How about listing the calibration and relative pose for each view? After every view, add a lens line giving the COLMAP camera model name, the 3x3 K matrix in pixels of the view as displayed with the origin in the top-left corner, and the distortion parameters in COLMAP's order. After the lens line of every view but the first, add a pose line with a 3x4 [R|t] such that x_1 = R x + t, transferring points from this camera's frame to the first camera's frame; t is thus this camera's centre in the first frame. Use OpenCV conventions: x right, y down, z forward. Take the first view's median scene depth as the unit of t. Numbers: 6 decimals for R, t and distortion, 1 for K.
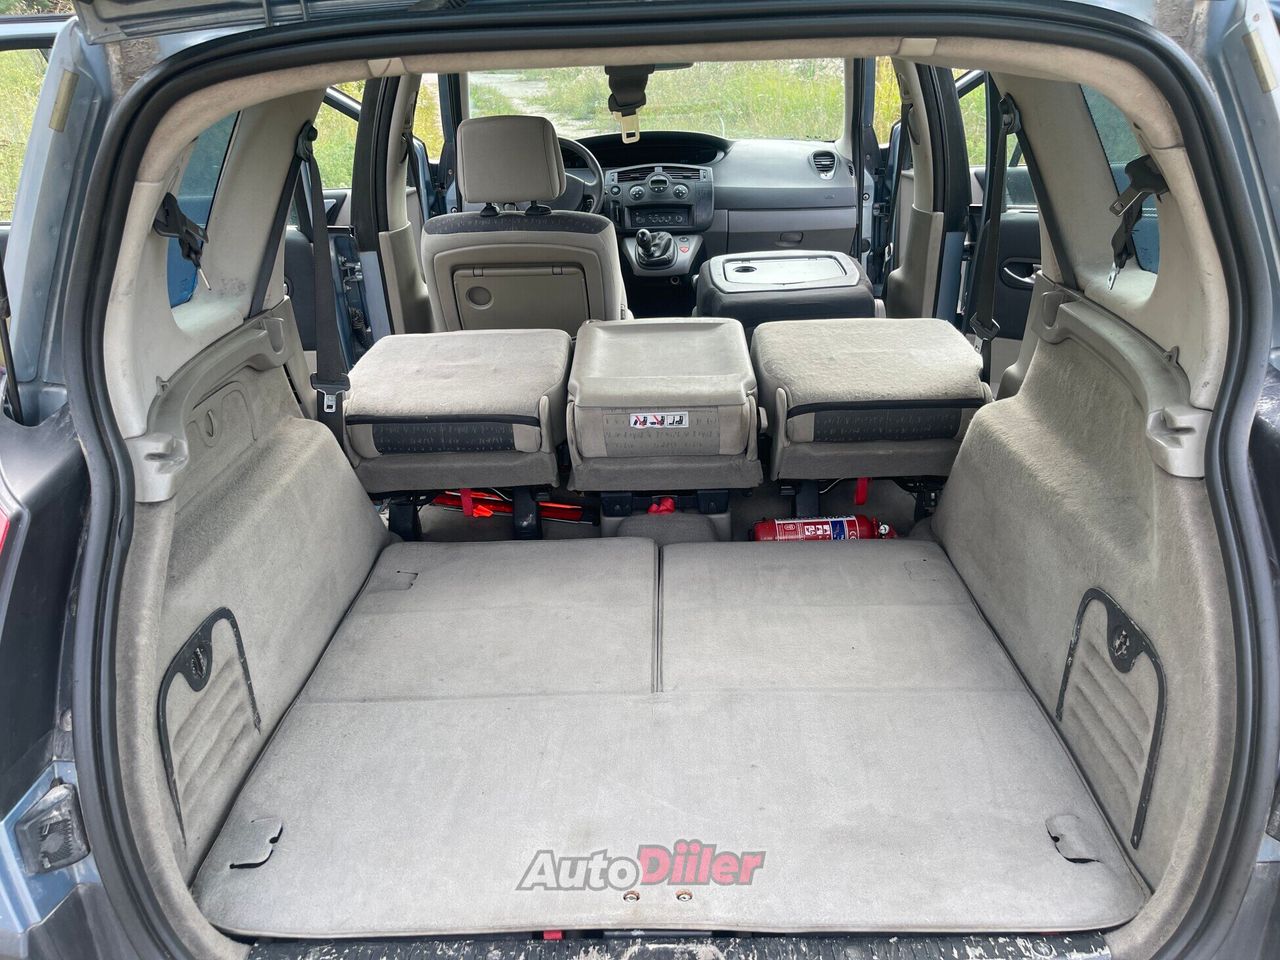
lens RADIAL K [[955.1, 0, 640.0], [0, 955.1, 480.0], [0, 0, 1]] dist [0.091783, -0.126467]
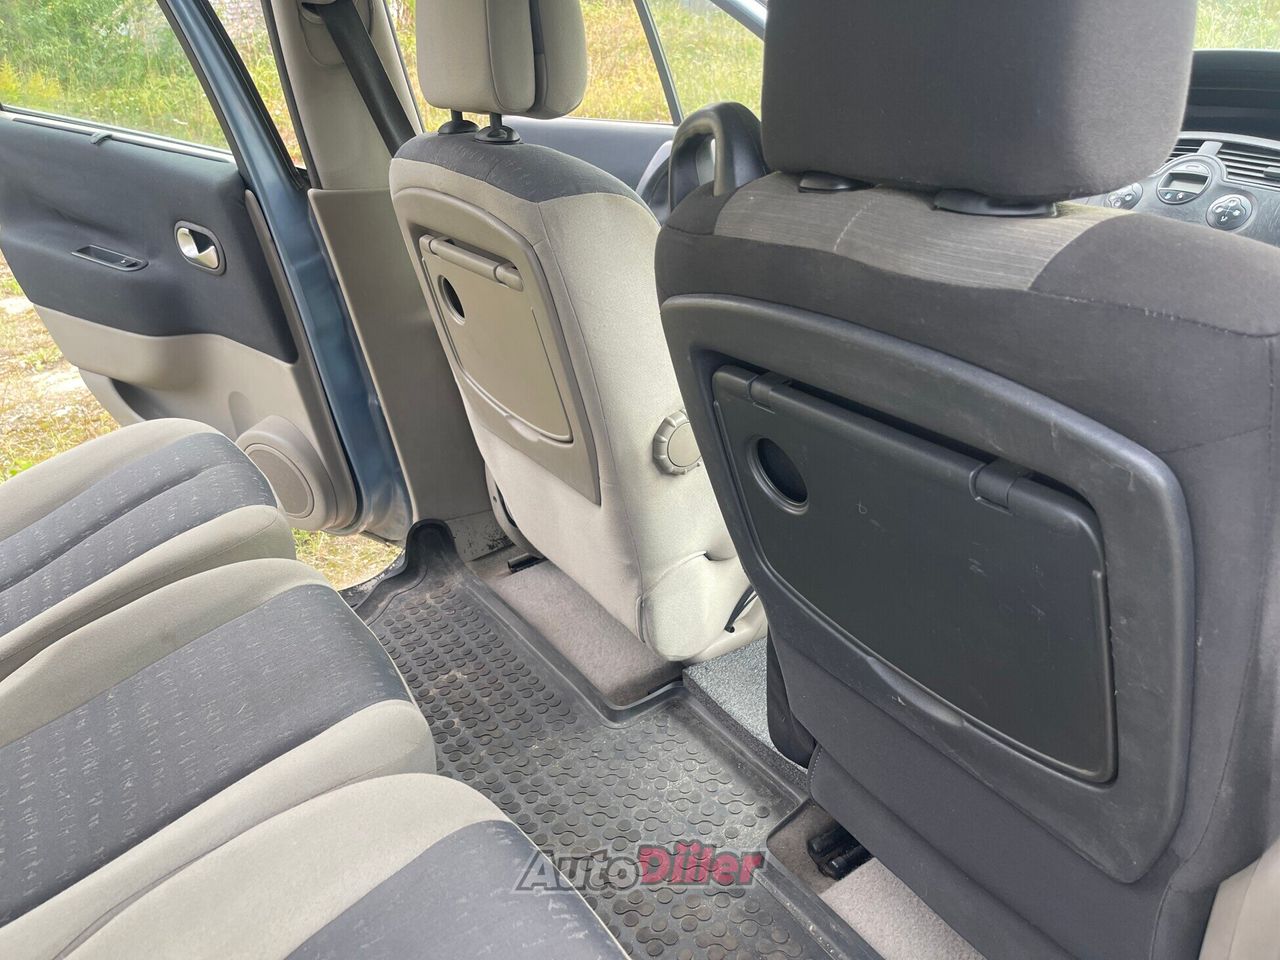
lens RADIAL K [[961.6, 0, 640.8], [0, 961.6, 482.6], [0, 0, 1]] dist [0.069305, -0.107662]
pose [[0.546987, 0.368235, -0.751803, 0.626507], [-0.327809, 0.920561, 0.212390, -0.542546], [0.770290, 0.130274, 0.624245, 1.568796]]
